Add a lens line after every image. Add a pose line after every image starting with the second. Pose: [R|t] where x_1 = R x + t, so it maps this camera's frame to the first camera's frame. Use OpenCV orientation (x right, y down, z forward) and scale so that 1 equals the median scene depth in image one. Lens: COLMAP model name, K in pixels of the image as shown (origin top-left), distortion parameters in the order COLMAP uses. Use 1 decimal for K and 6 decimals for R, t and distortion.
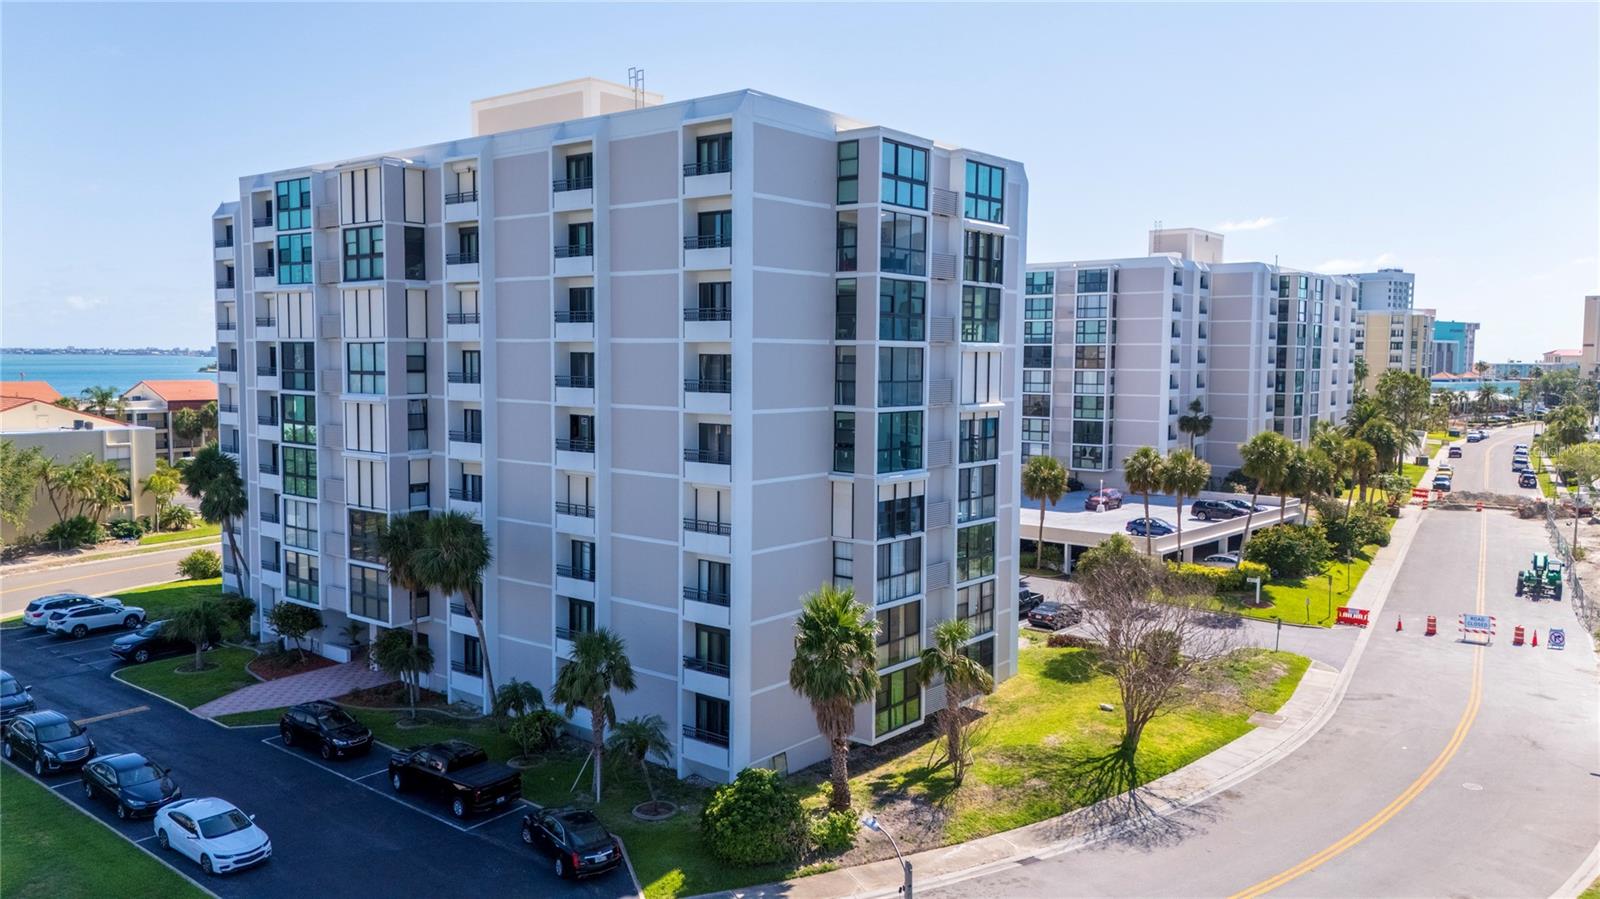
lens RADIAL K [[1196.0, 0, 802.7], [0, 1196.0, 449.2], [0, 0, 1]] dist [0.032299, -0.009983]
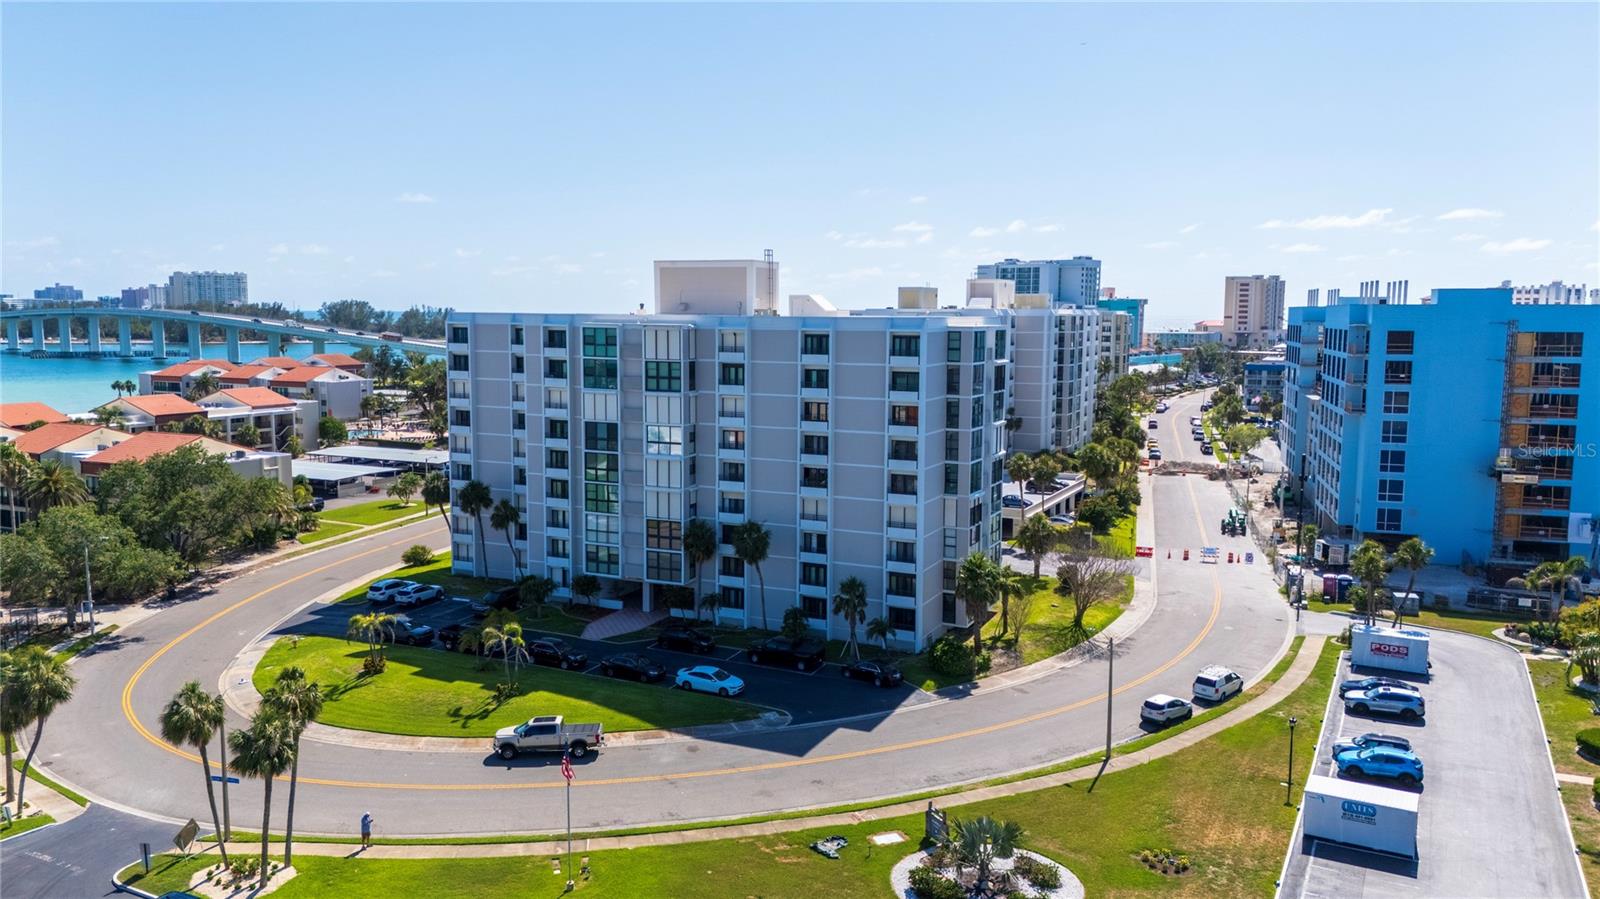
lens RADIAL K [[1196.0, 0, 796.1], [0, 1196.0, 445.8], [0, 0, 1]] dist [0.032299, -0.009983]
pose [[0.971914, -0.029367, 0.233496, -0.591135], [0.020986, 0.999046, 0.038296, -0.124077], [-0.234398, -0.032320, 0.971603, -0.766744]]
